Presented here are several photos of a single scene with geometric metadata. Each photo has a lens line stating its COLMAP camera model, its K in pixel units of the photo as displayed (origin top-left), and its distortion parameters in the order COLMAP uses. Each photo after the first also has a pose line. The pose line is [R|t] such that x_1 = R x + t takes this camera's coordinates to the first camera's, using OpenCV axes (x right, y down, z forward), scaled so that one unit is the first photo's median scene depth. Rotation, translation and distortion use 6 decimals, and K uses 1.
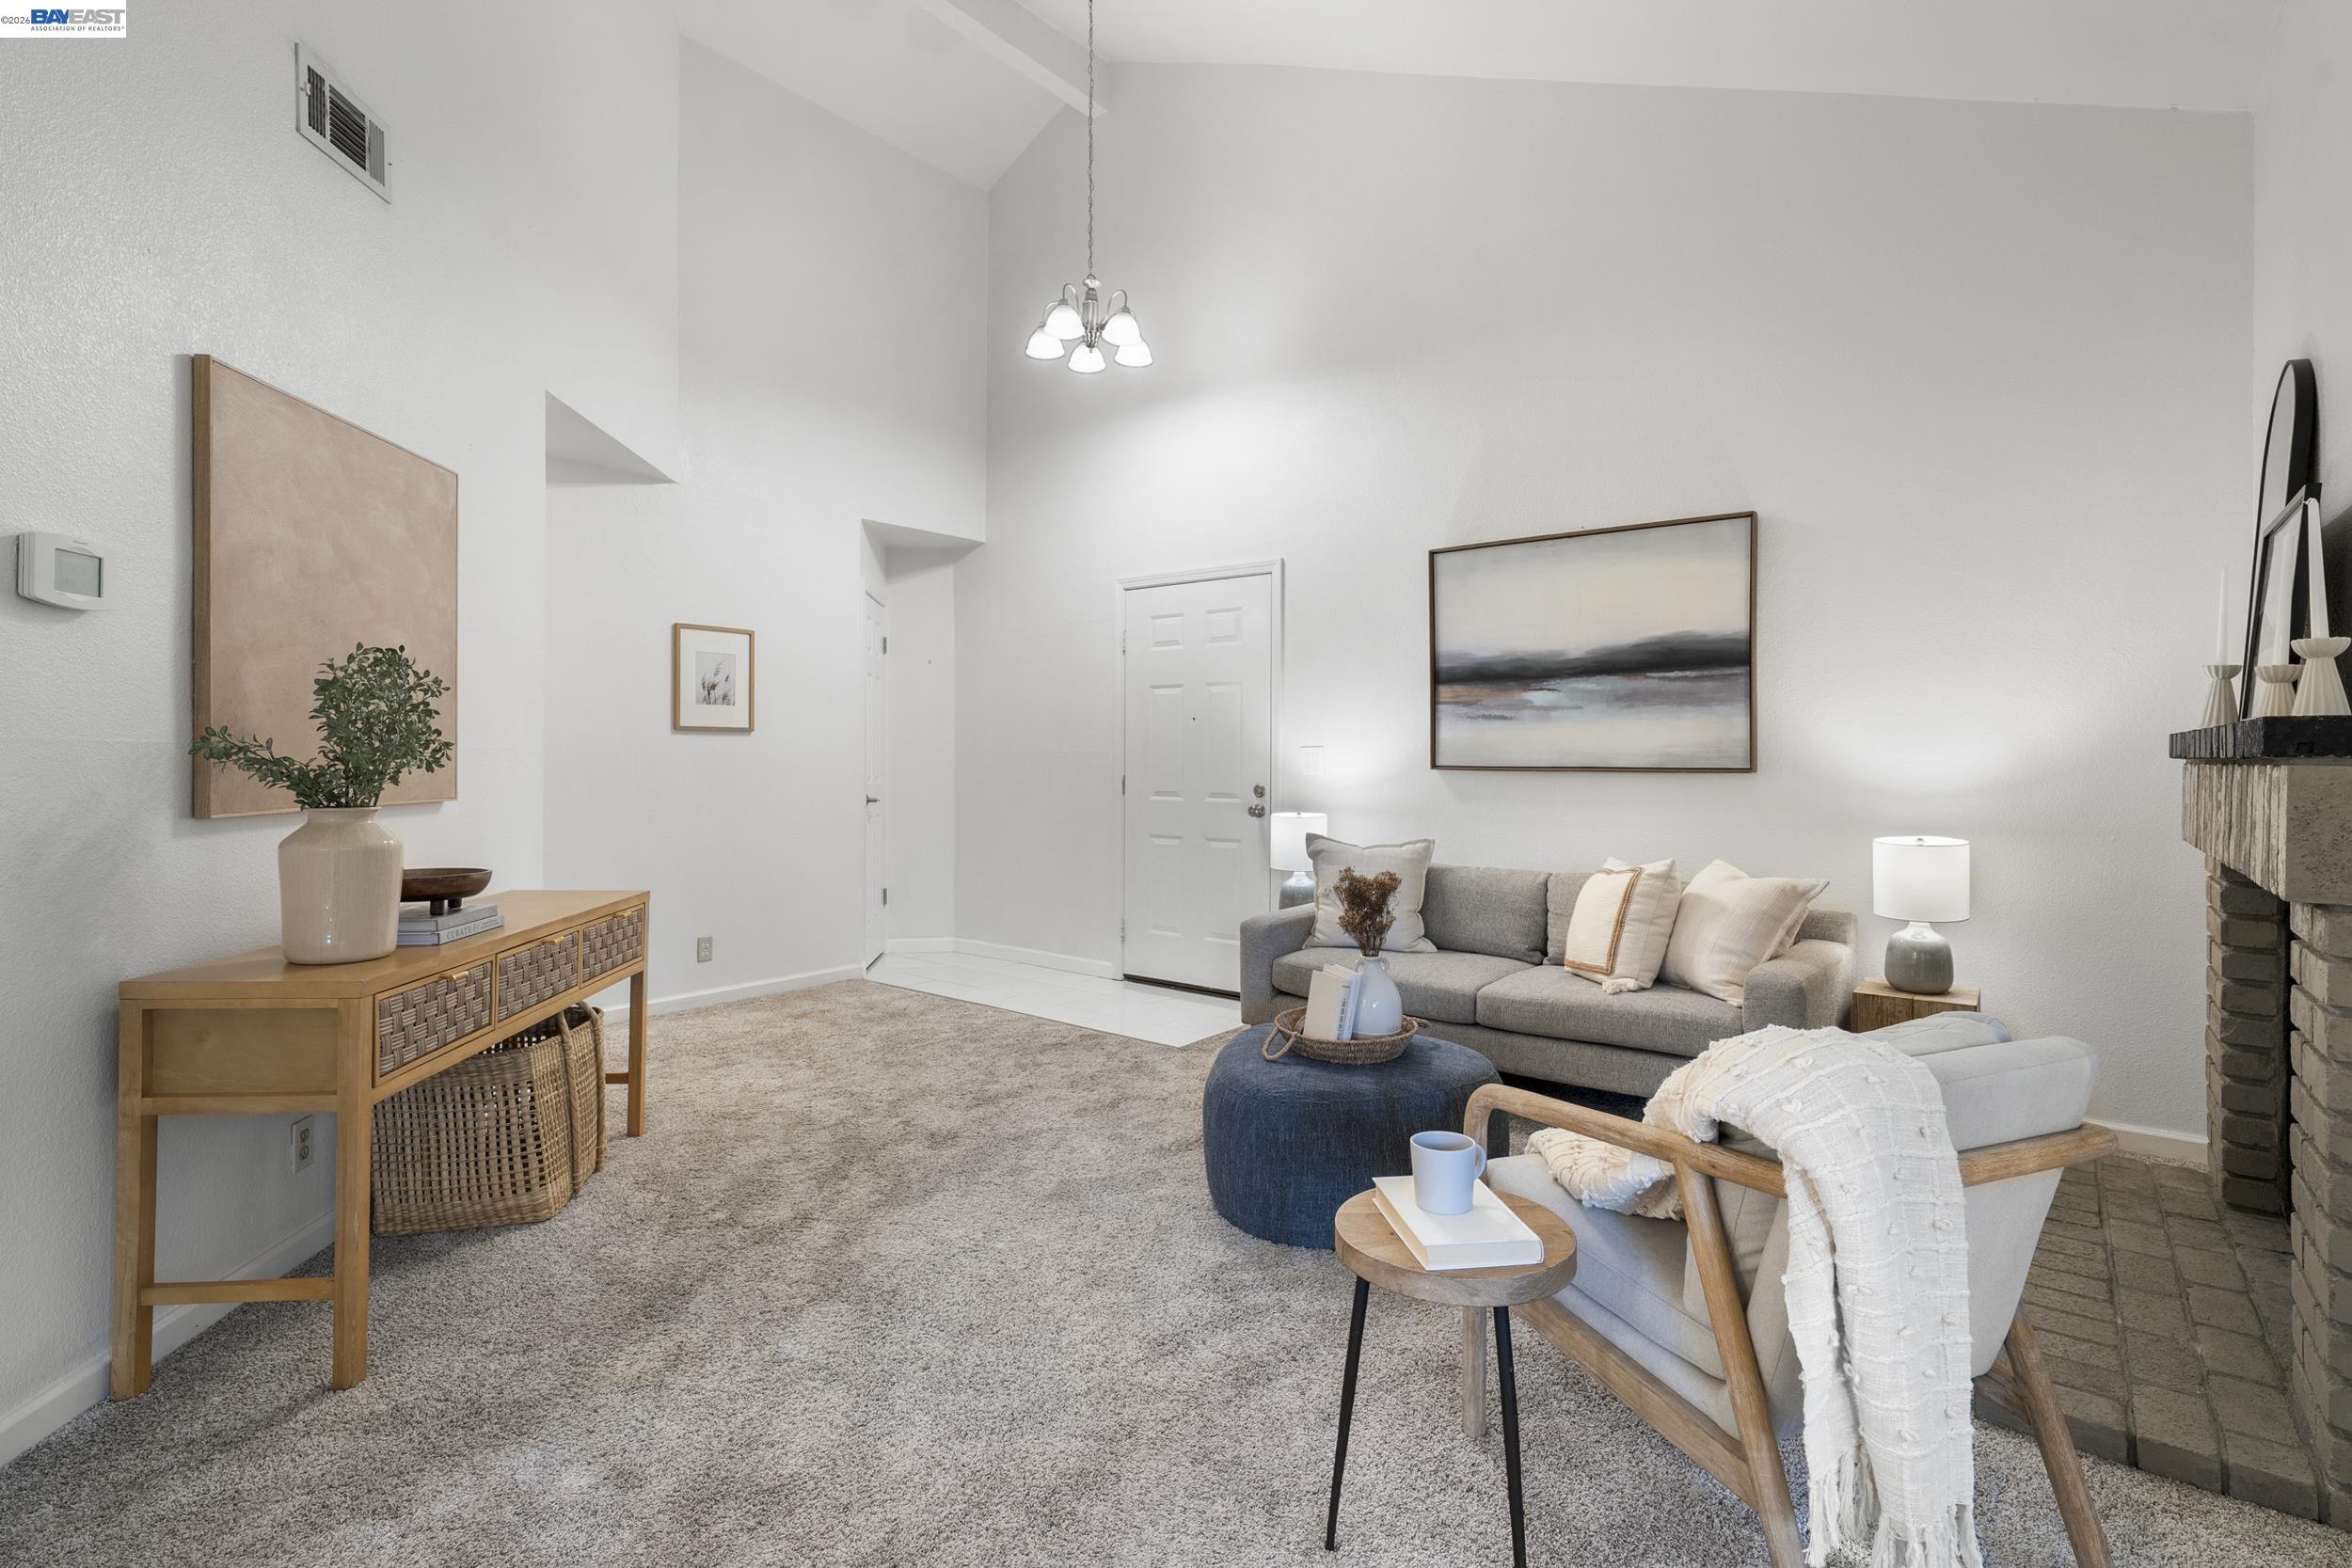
lens RADIAL K [[1090.6, 0, 1164.2], [0, 1090.6, 766.1], [0, 0, 1]] dist [-0.006220, -0.000122]
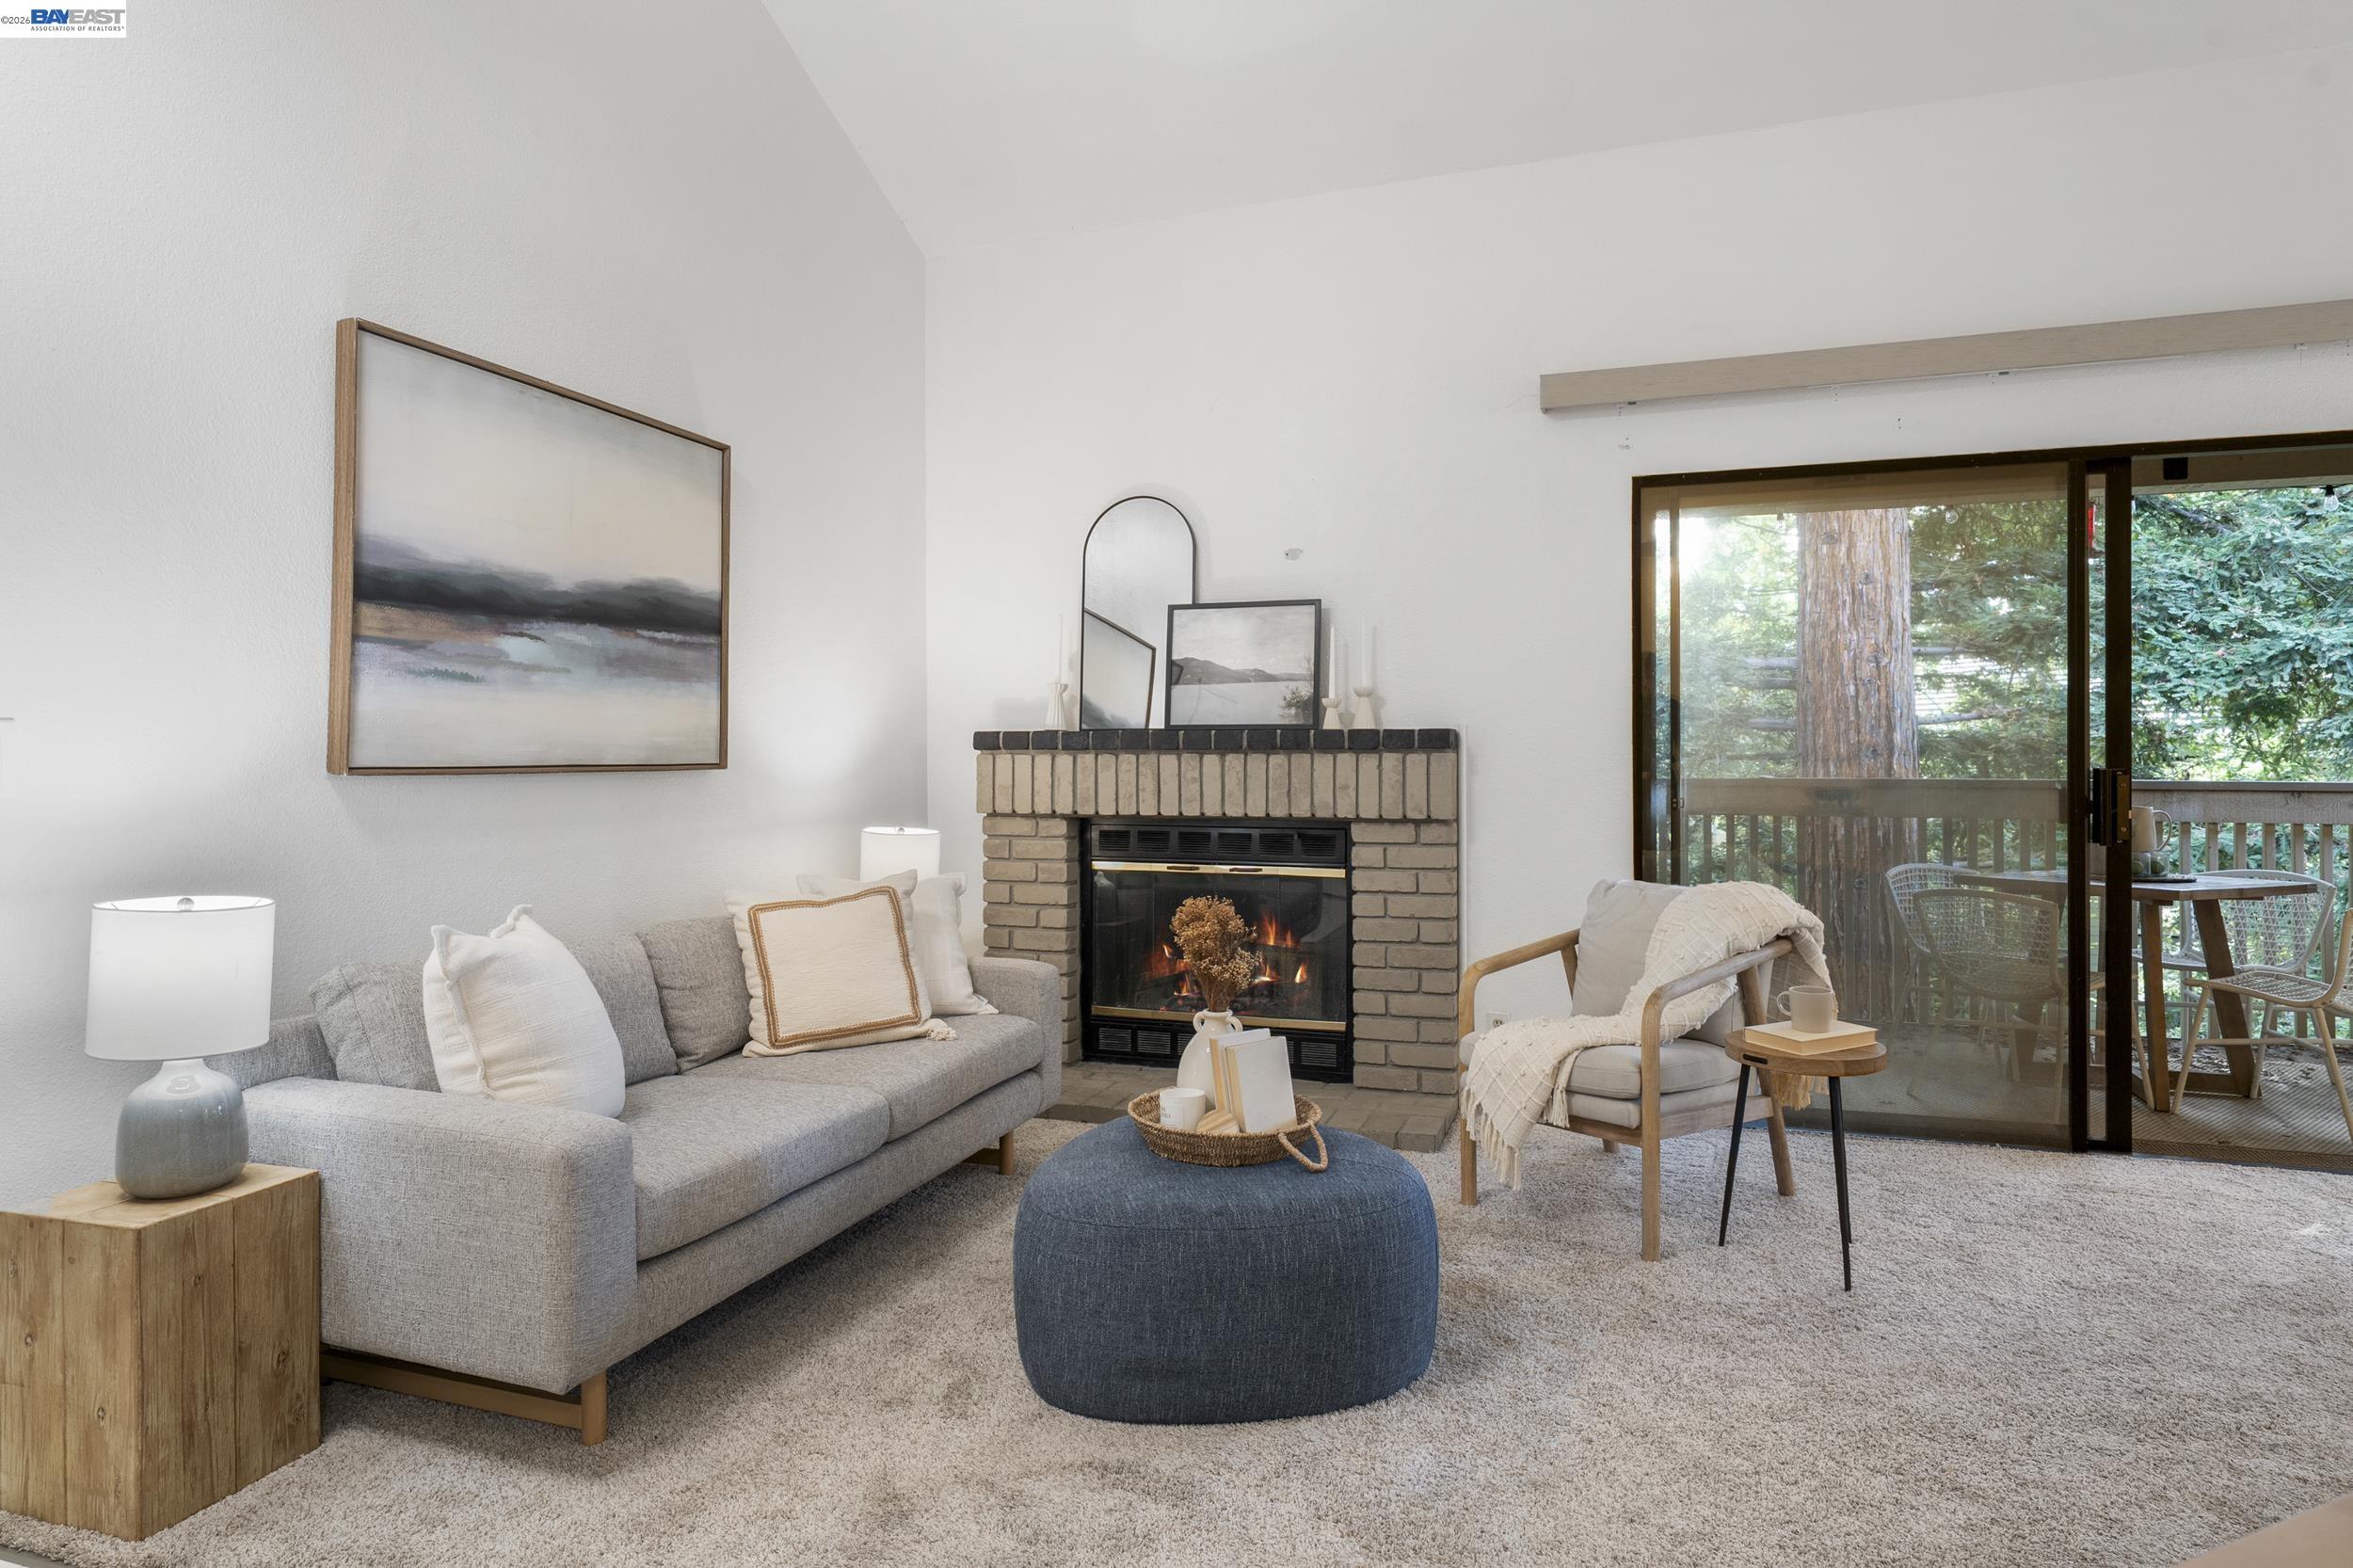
lens RADIAL K [[1409.2, 0, 1166.6], [0, 1409.2, 737.2], [0, 0, 1]] dist [0.005112, -0.001413]
pose [[-0.340135, 0.007804, 0.940344, -0.545227], [0.007932, 0.999954, -0.005429, -0.008727], [-0.940343, 0.005612, -0.340181, 1.030215]]
